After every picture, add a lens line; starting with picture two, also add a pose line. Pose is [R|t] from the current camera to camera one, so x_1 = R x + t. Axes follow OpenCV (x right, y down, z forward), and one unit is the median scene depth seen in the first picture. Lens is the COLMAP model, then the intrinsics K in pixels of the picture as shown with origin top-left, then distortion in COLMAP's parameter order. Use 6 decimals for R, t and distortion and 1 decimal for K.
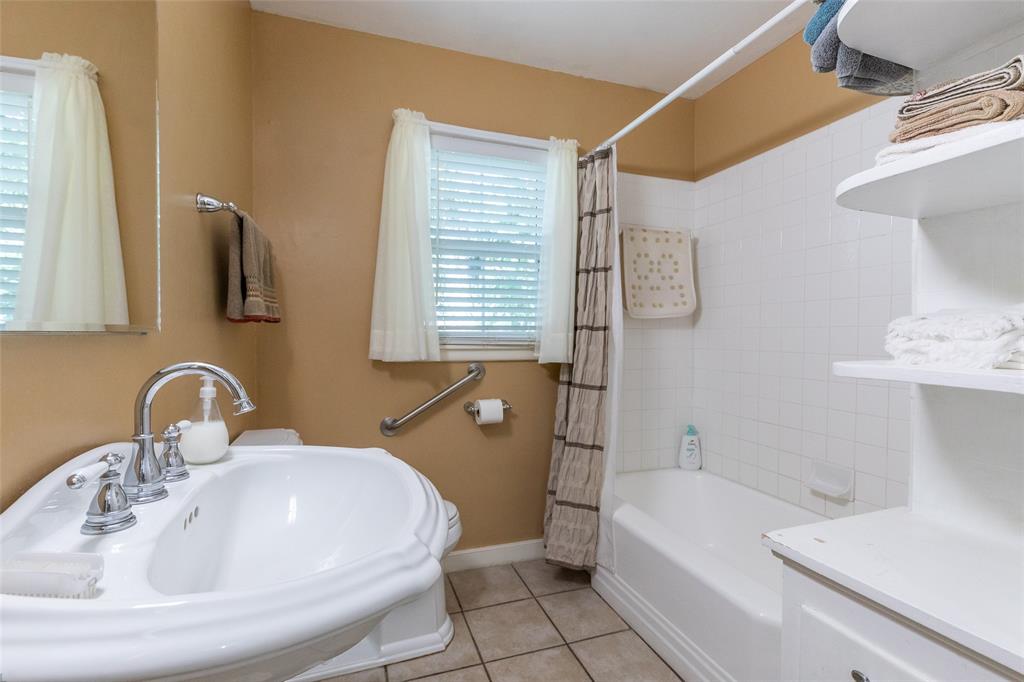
lens RADIAL K [[468.2, 0, 511.5], [0, 468.2, 343.7], [0, 0, 1]] dist [0.009144, -0.000611]
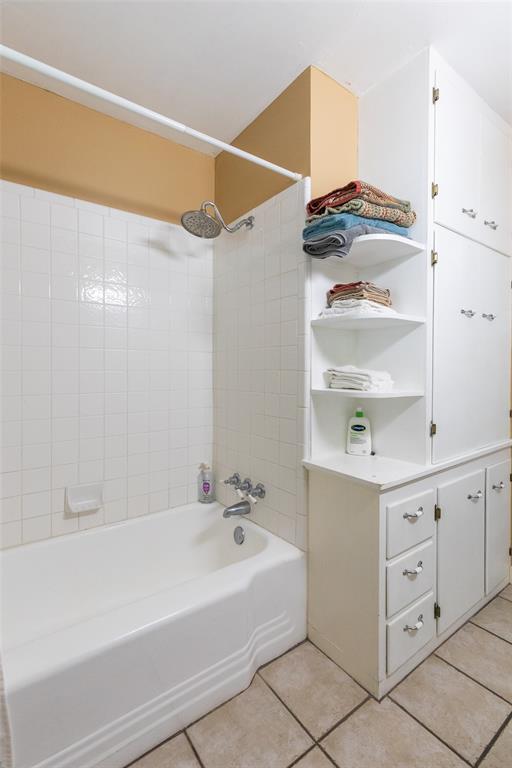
lens RADIAL K [[351.2, 0, 256.0], [0, 351.2, 379.2], [0, 0, 1]] dist [0.009144, -0.000611]
pose [[-0.279212, -0.004527, 0.960219, -0.270234], [0.016119, 0.999826, 0.009400, -0.014544], [-0.960094, 0.018102, -0.279090, 0.735127]]
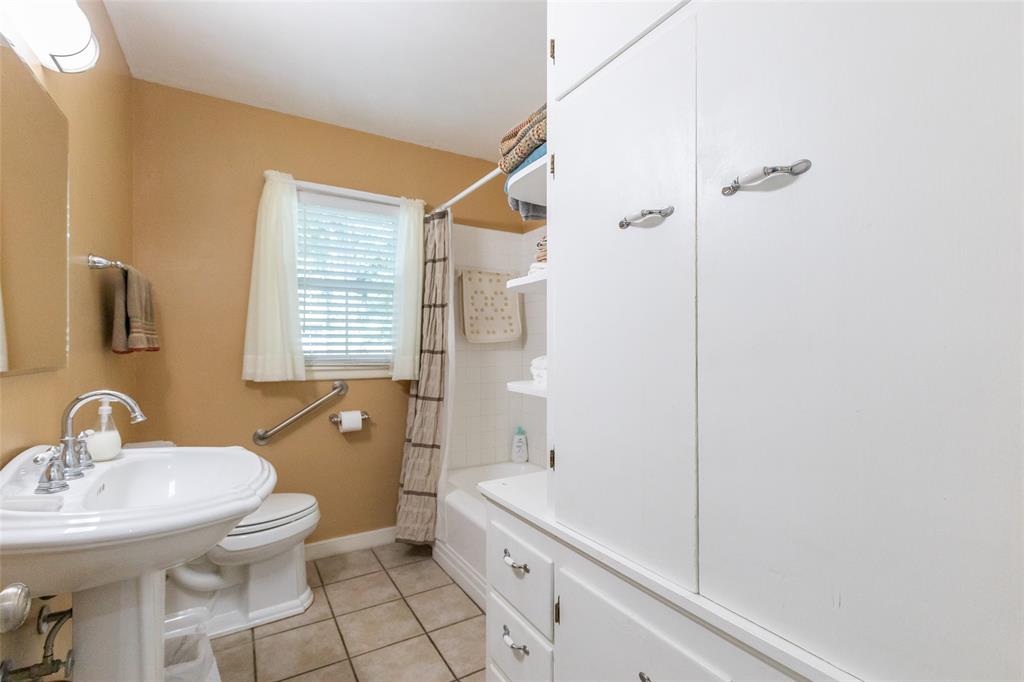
lens RADIAL K [[468.2, 0, 492.7], [0, 468.2, 346.6], [0, 0, 1]] dist [0.009144, -0.000611]
pose [[0.986056, -0.006097, 0.166299, 0.124753], [0.009240, 0.999793, -0.018129, -0.023799], [-0.166154, 0.019412, 0.985909, -0.276846]]
